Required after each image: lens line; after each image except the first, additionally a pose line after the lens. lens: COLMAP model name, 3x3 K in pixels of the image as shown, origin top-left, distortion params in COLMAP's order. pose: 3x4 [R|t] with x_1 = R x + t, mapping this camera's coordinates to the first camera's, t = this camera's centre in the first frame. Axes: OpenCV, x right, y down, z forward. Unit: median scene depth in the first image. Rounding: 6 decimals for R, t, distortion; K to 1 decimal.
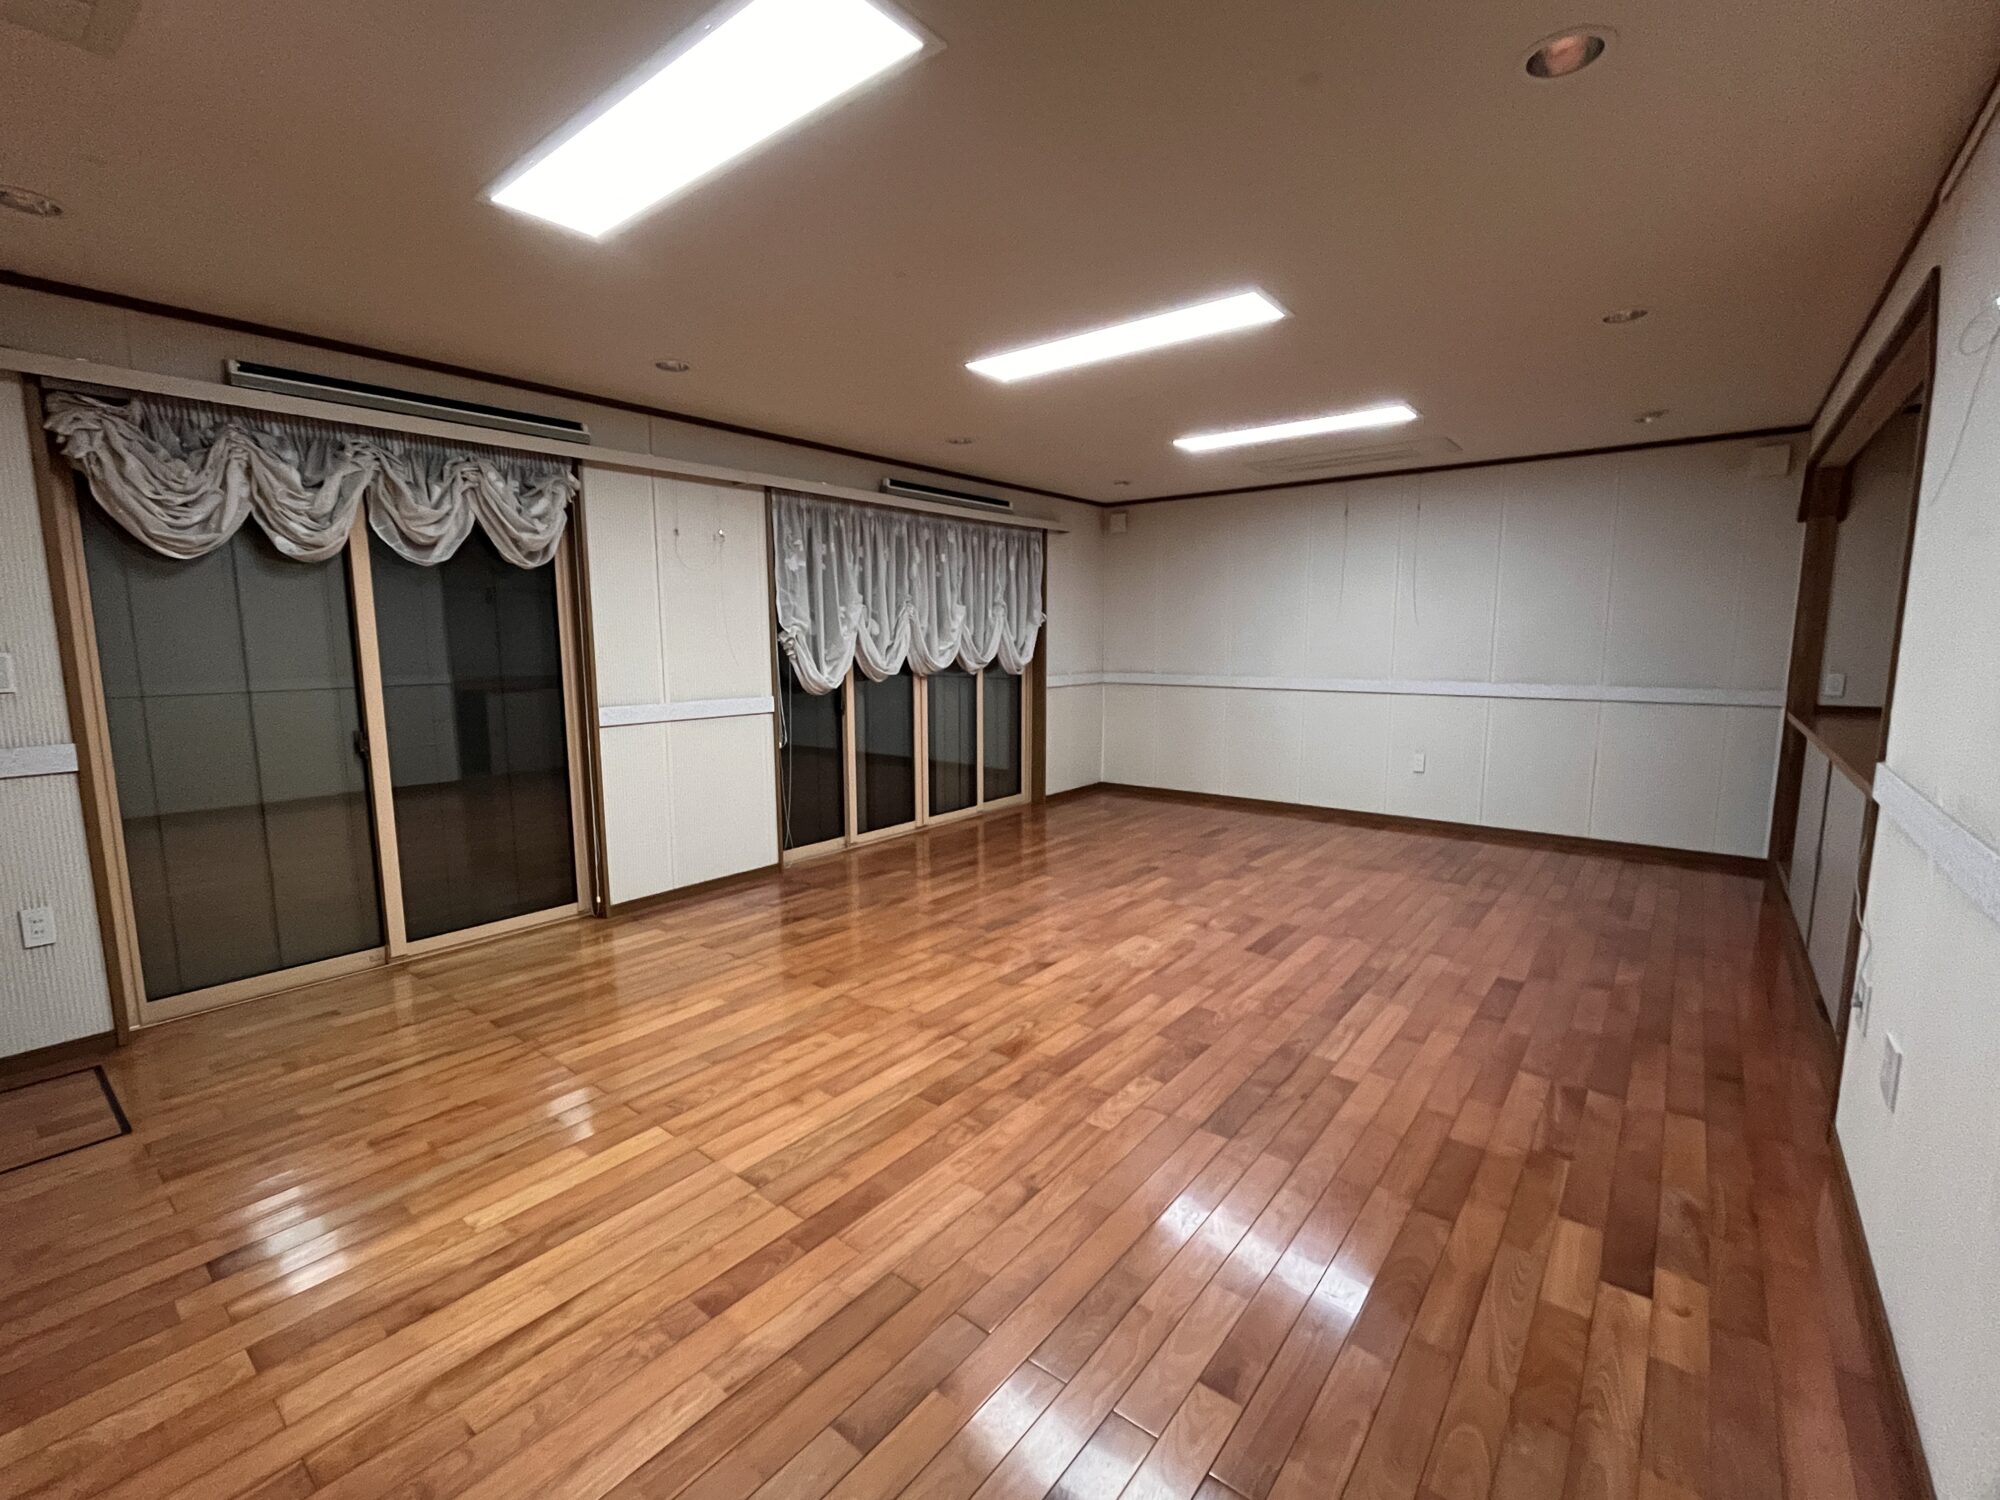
lens RADIAL K [[874.6, 0, 991.6], [0, 874.6, 752.8], [0, 0, 1]] dist [-0.001893, -0.000457]
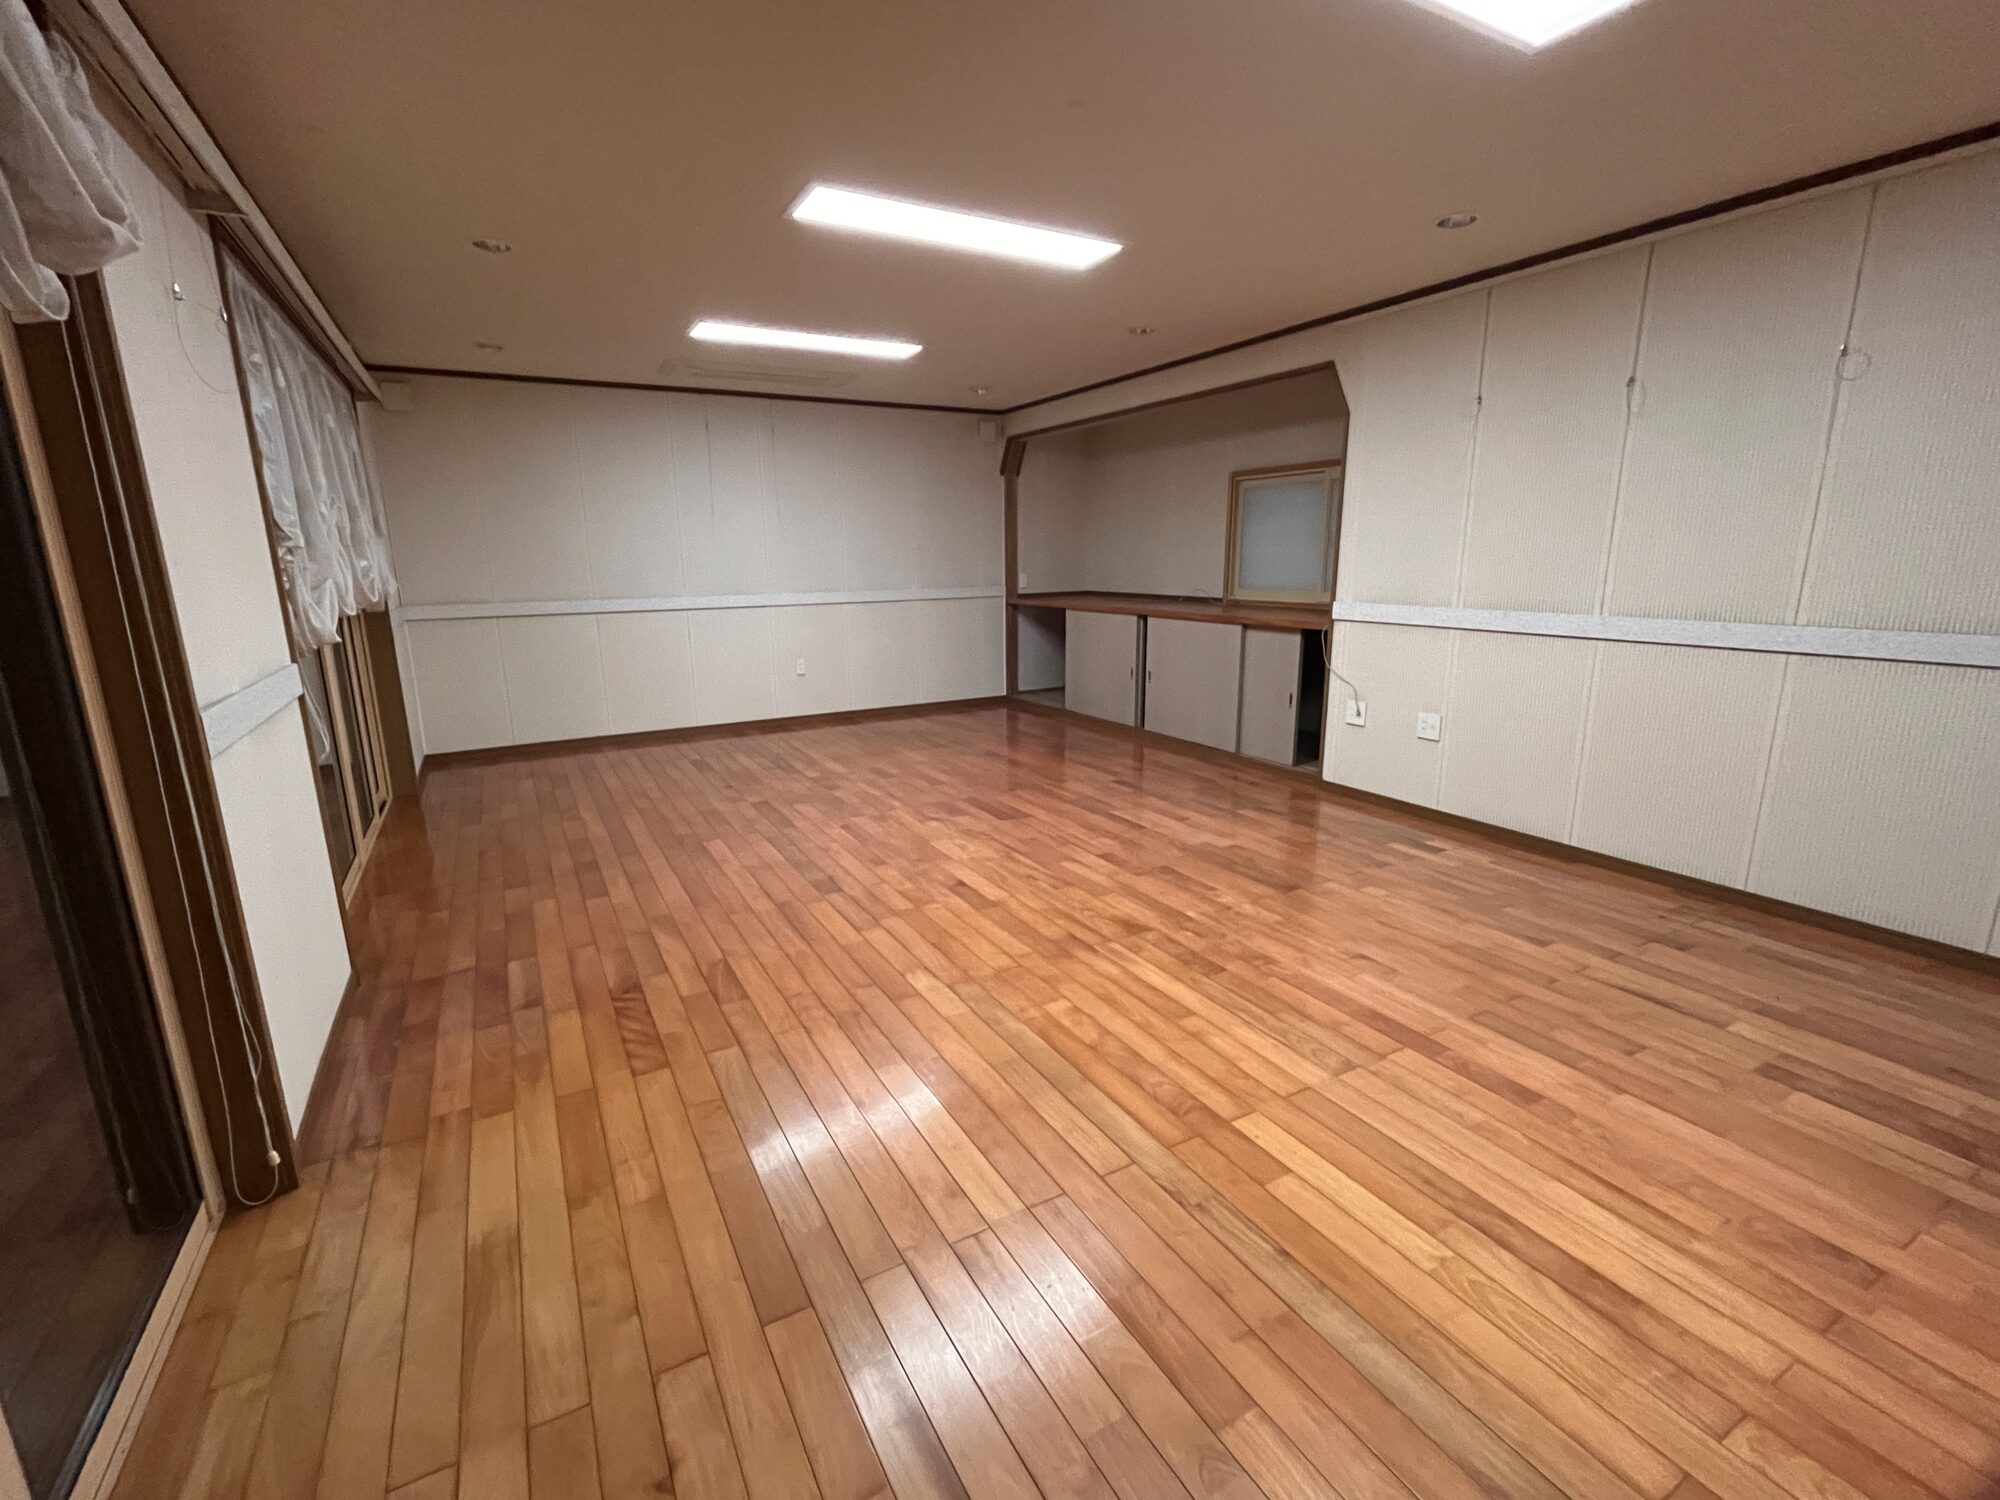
lens RADIAL K [[874.6, 0, 990.8], [0, 874.6, 747.3], [0, 0, 1]] dist [-0.001893, -0.000457]
pose [[0.377269, -0.202183, 0.903765, -0.877582], [0.135741, 0.977411, 0.161995, -0.068049], [-0.916102, 0.061562, 0.396191, 0.654065]]
